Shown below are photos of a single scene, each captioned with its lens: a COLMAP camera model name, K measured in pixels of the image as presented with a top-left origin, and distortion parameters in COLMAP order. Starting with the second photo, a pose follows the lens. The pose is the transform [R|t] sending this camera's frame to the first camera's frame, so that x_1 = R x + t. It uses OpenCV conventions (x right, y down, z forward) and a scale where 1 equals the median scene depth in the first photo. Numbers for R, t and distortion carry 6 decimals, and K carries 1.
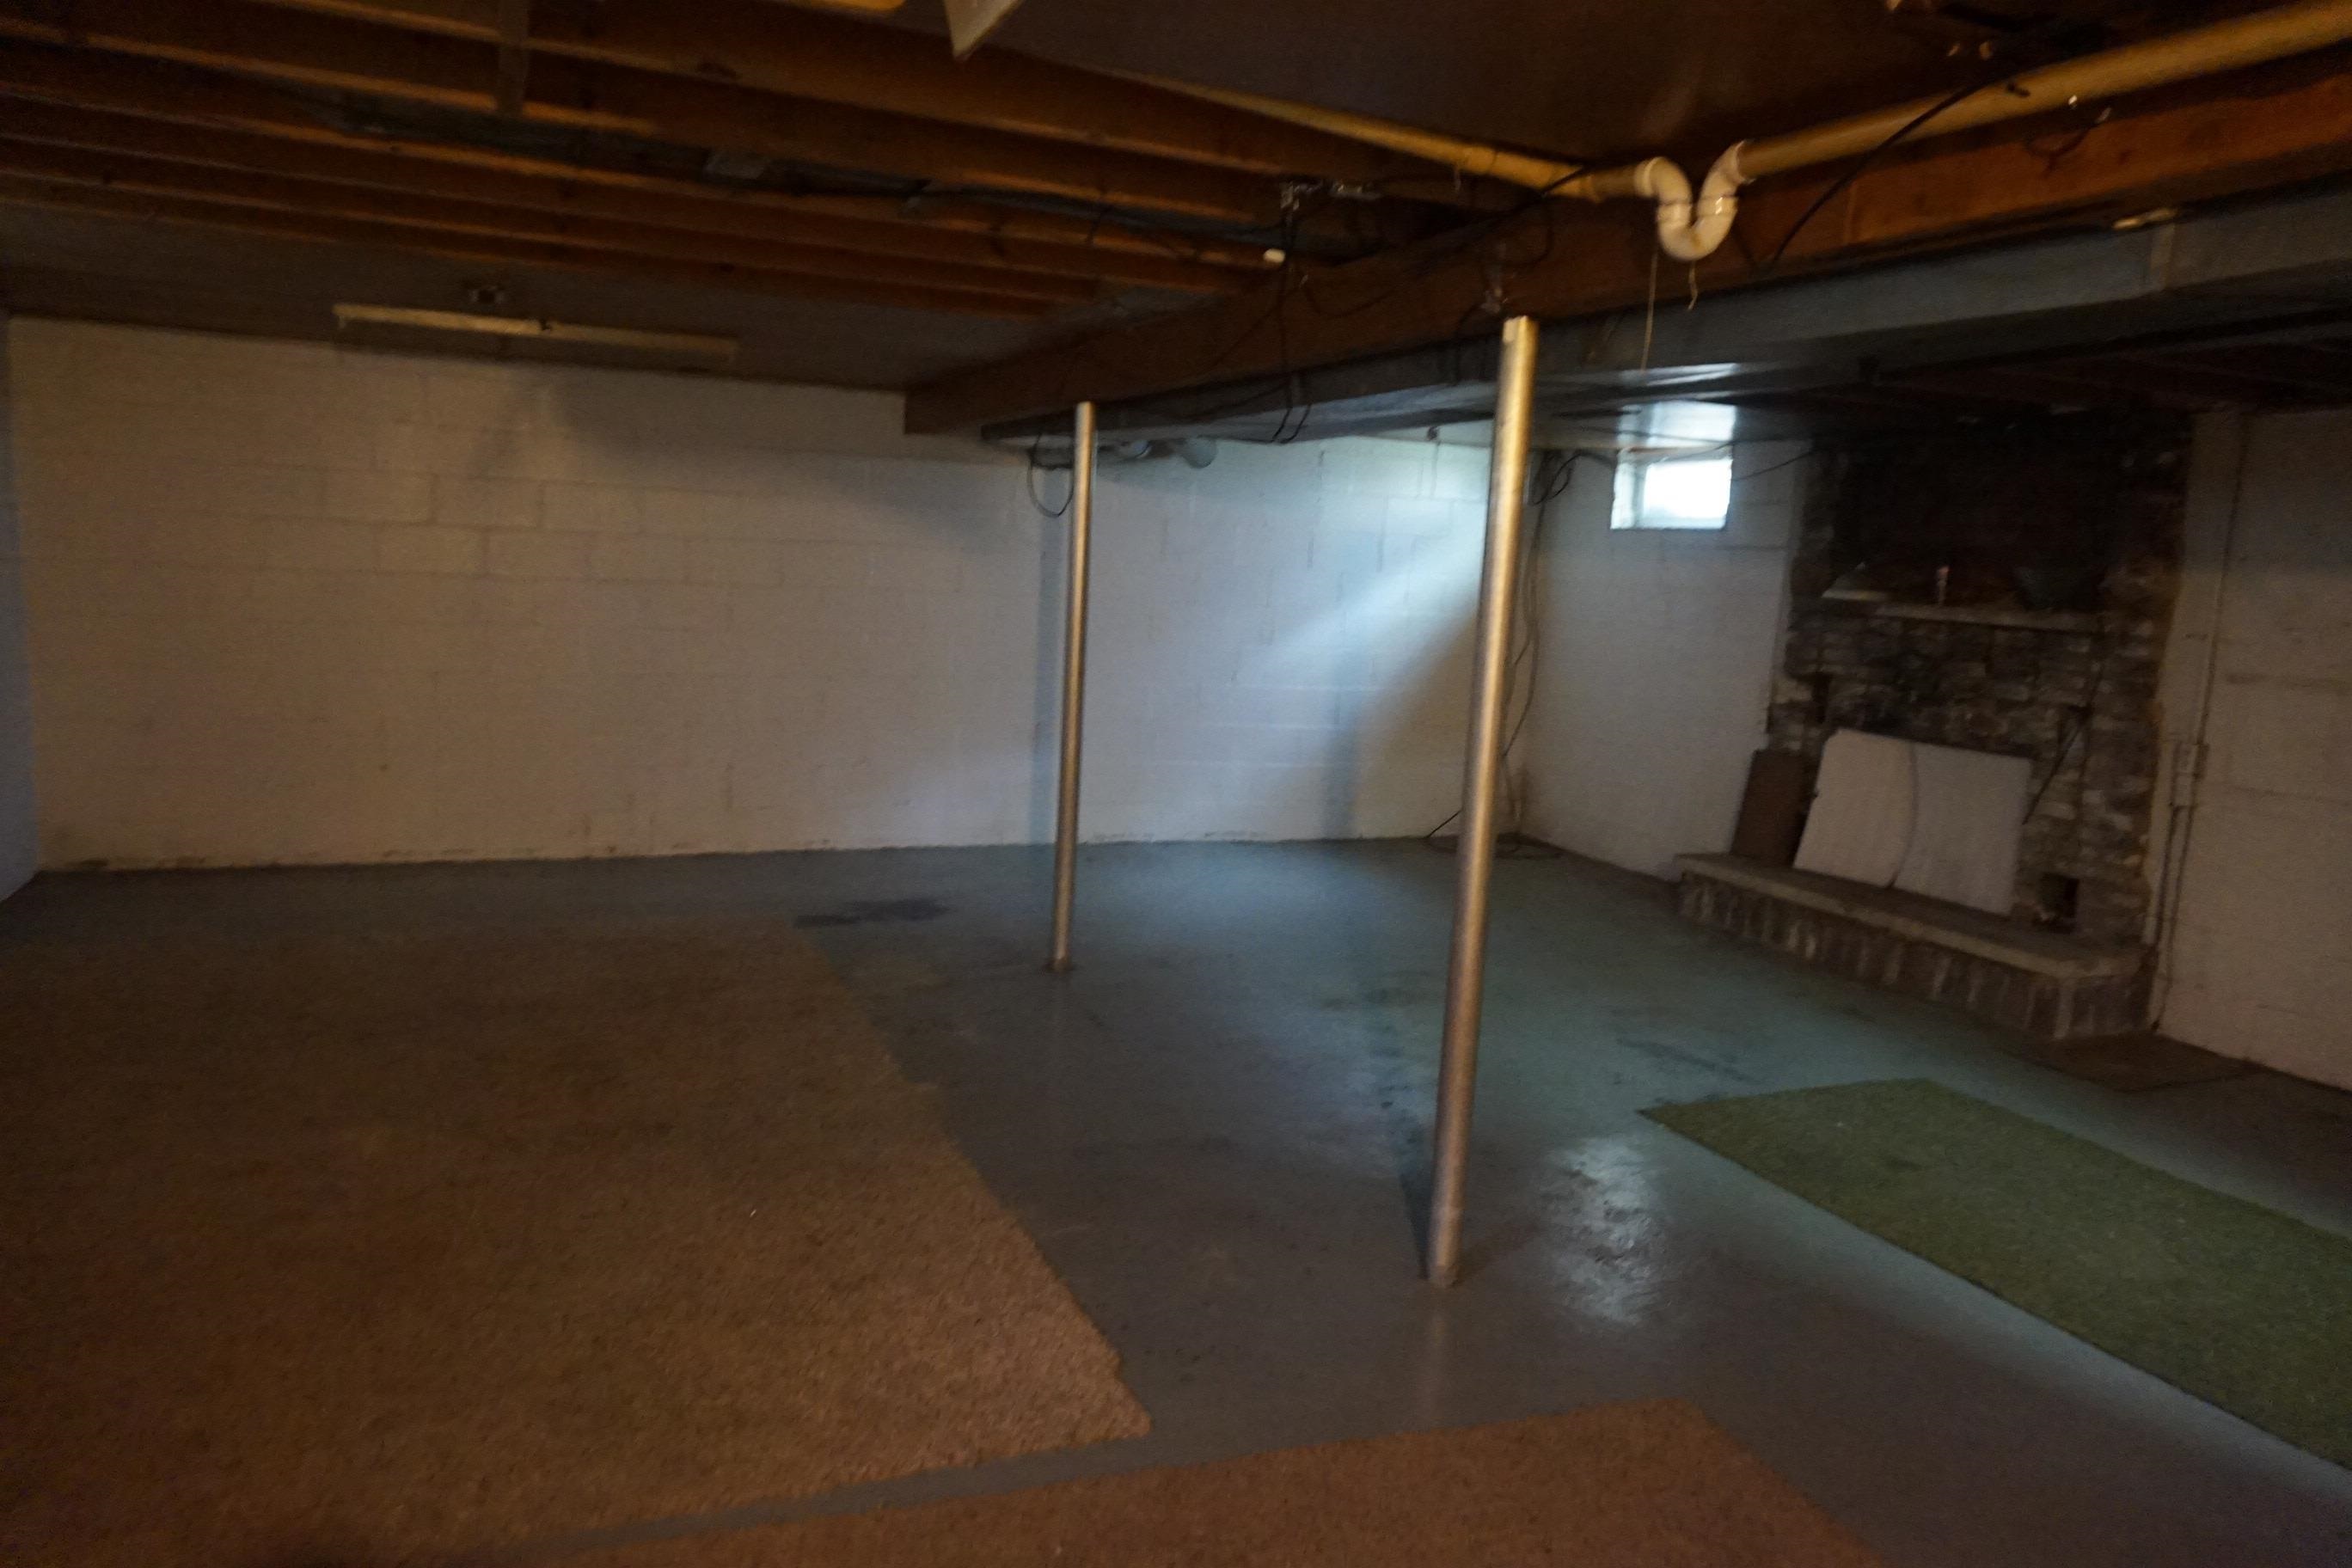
lens RADIAL K [[1577.4, 0, 1176.0], [0, 1577.4, 784.0], [0, 0, 1]] dist [-0.057395, 0.052298]
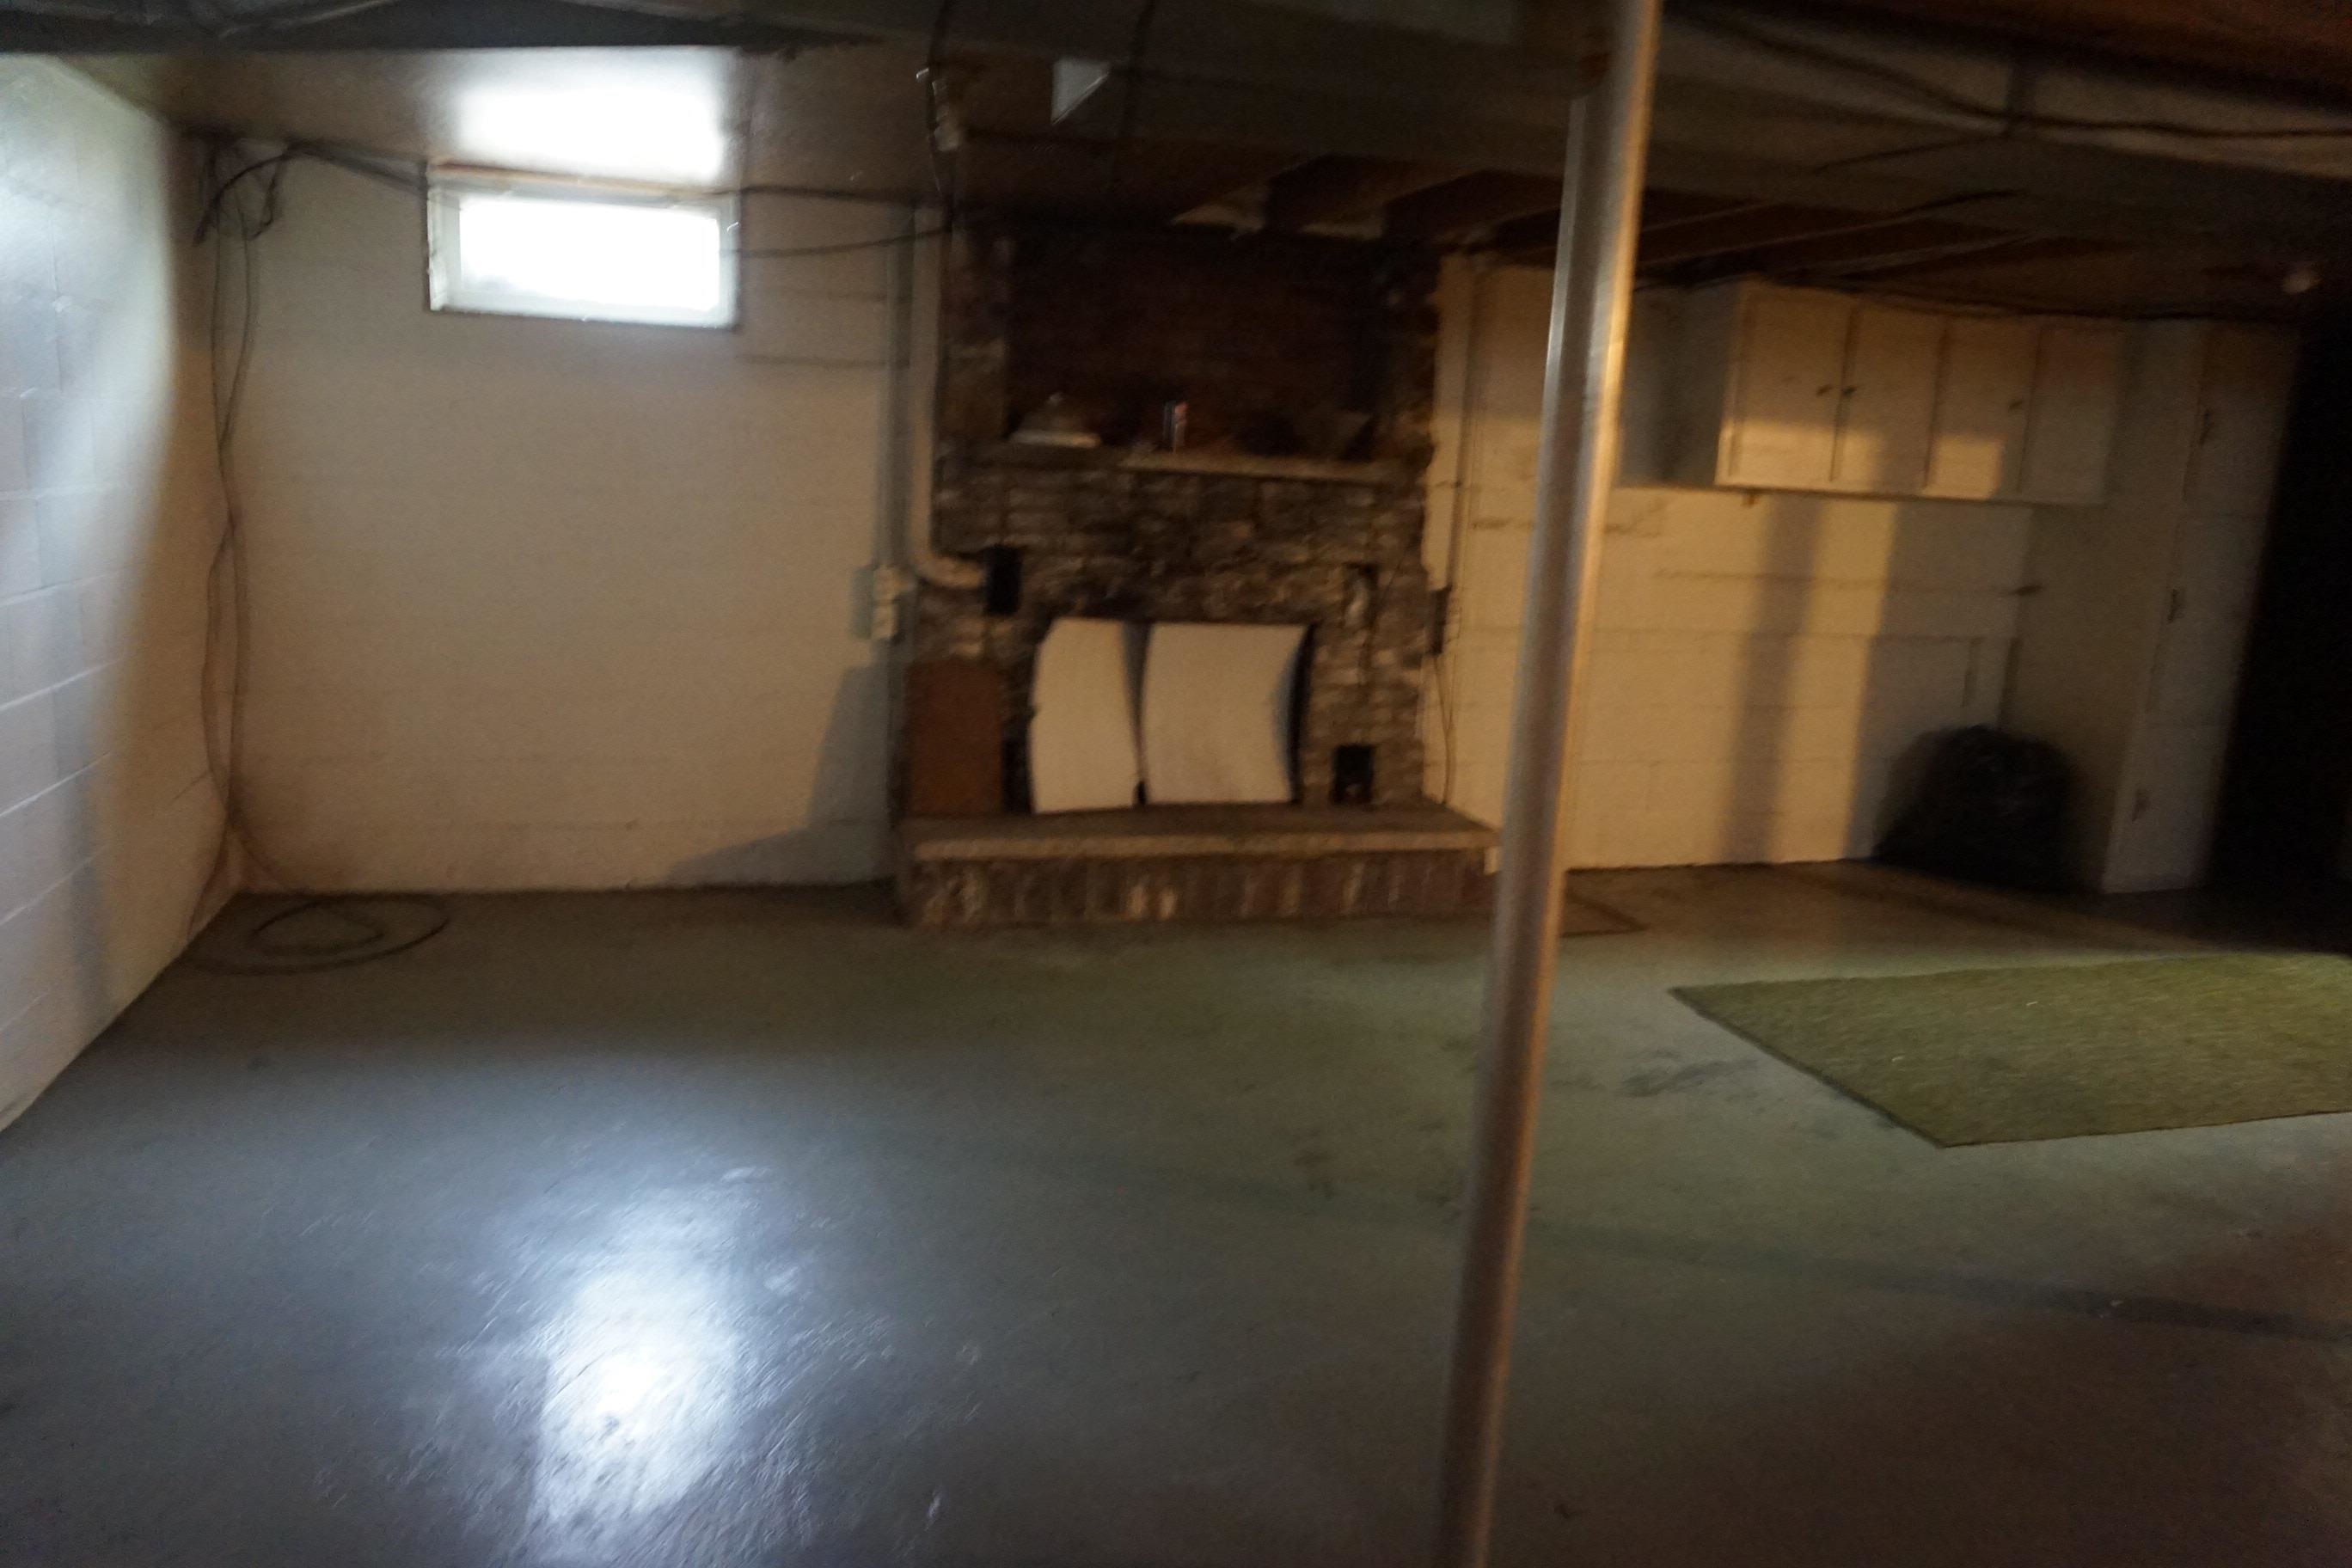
lens RADIAL K [[1577.4, 0, 1176.0], [0, 1577.4, 784.0], [0, 0, 1]] dist [-0.057395, 0.052298]
pose [[0.129418, -0.241546, 0.961721, -0.339728], [0.093723, 0.968515, 0.230640, -0.136721], [-0.987151, 0.060287, 0.147982, 0.892532]]
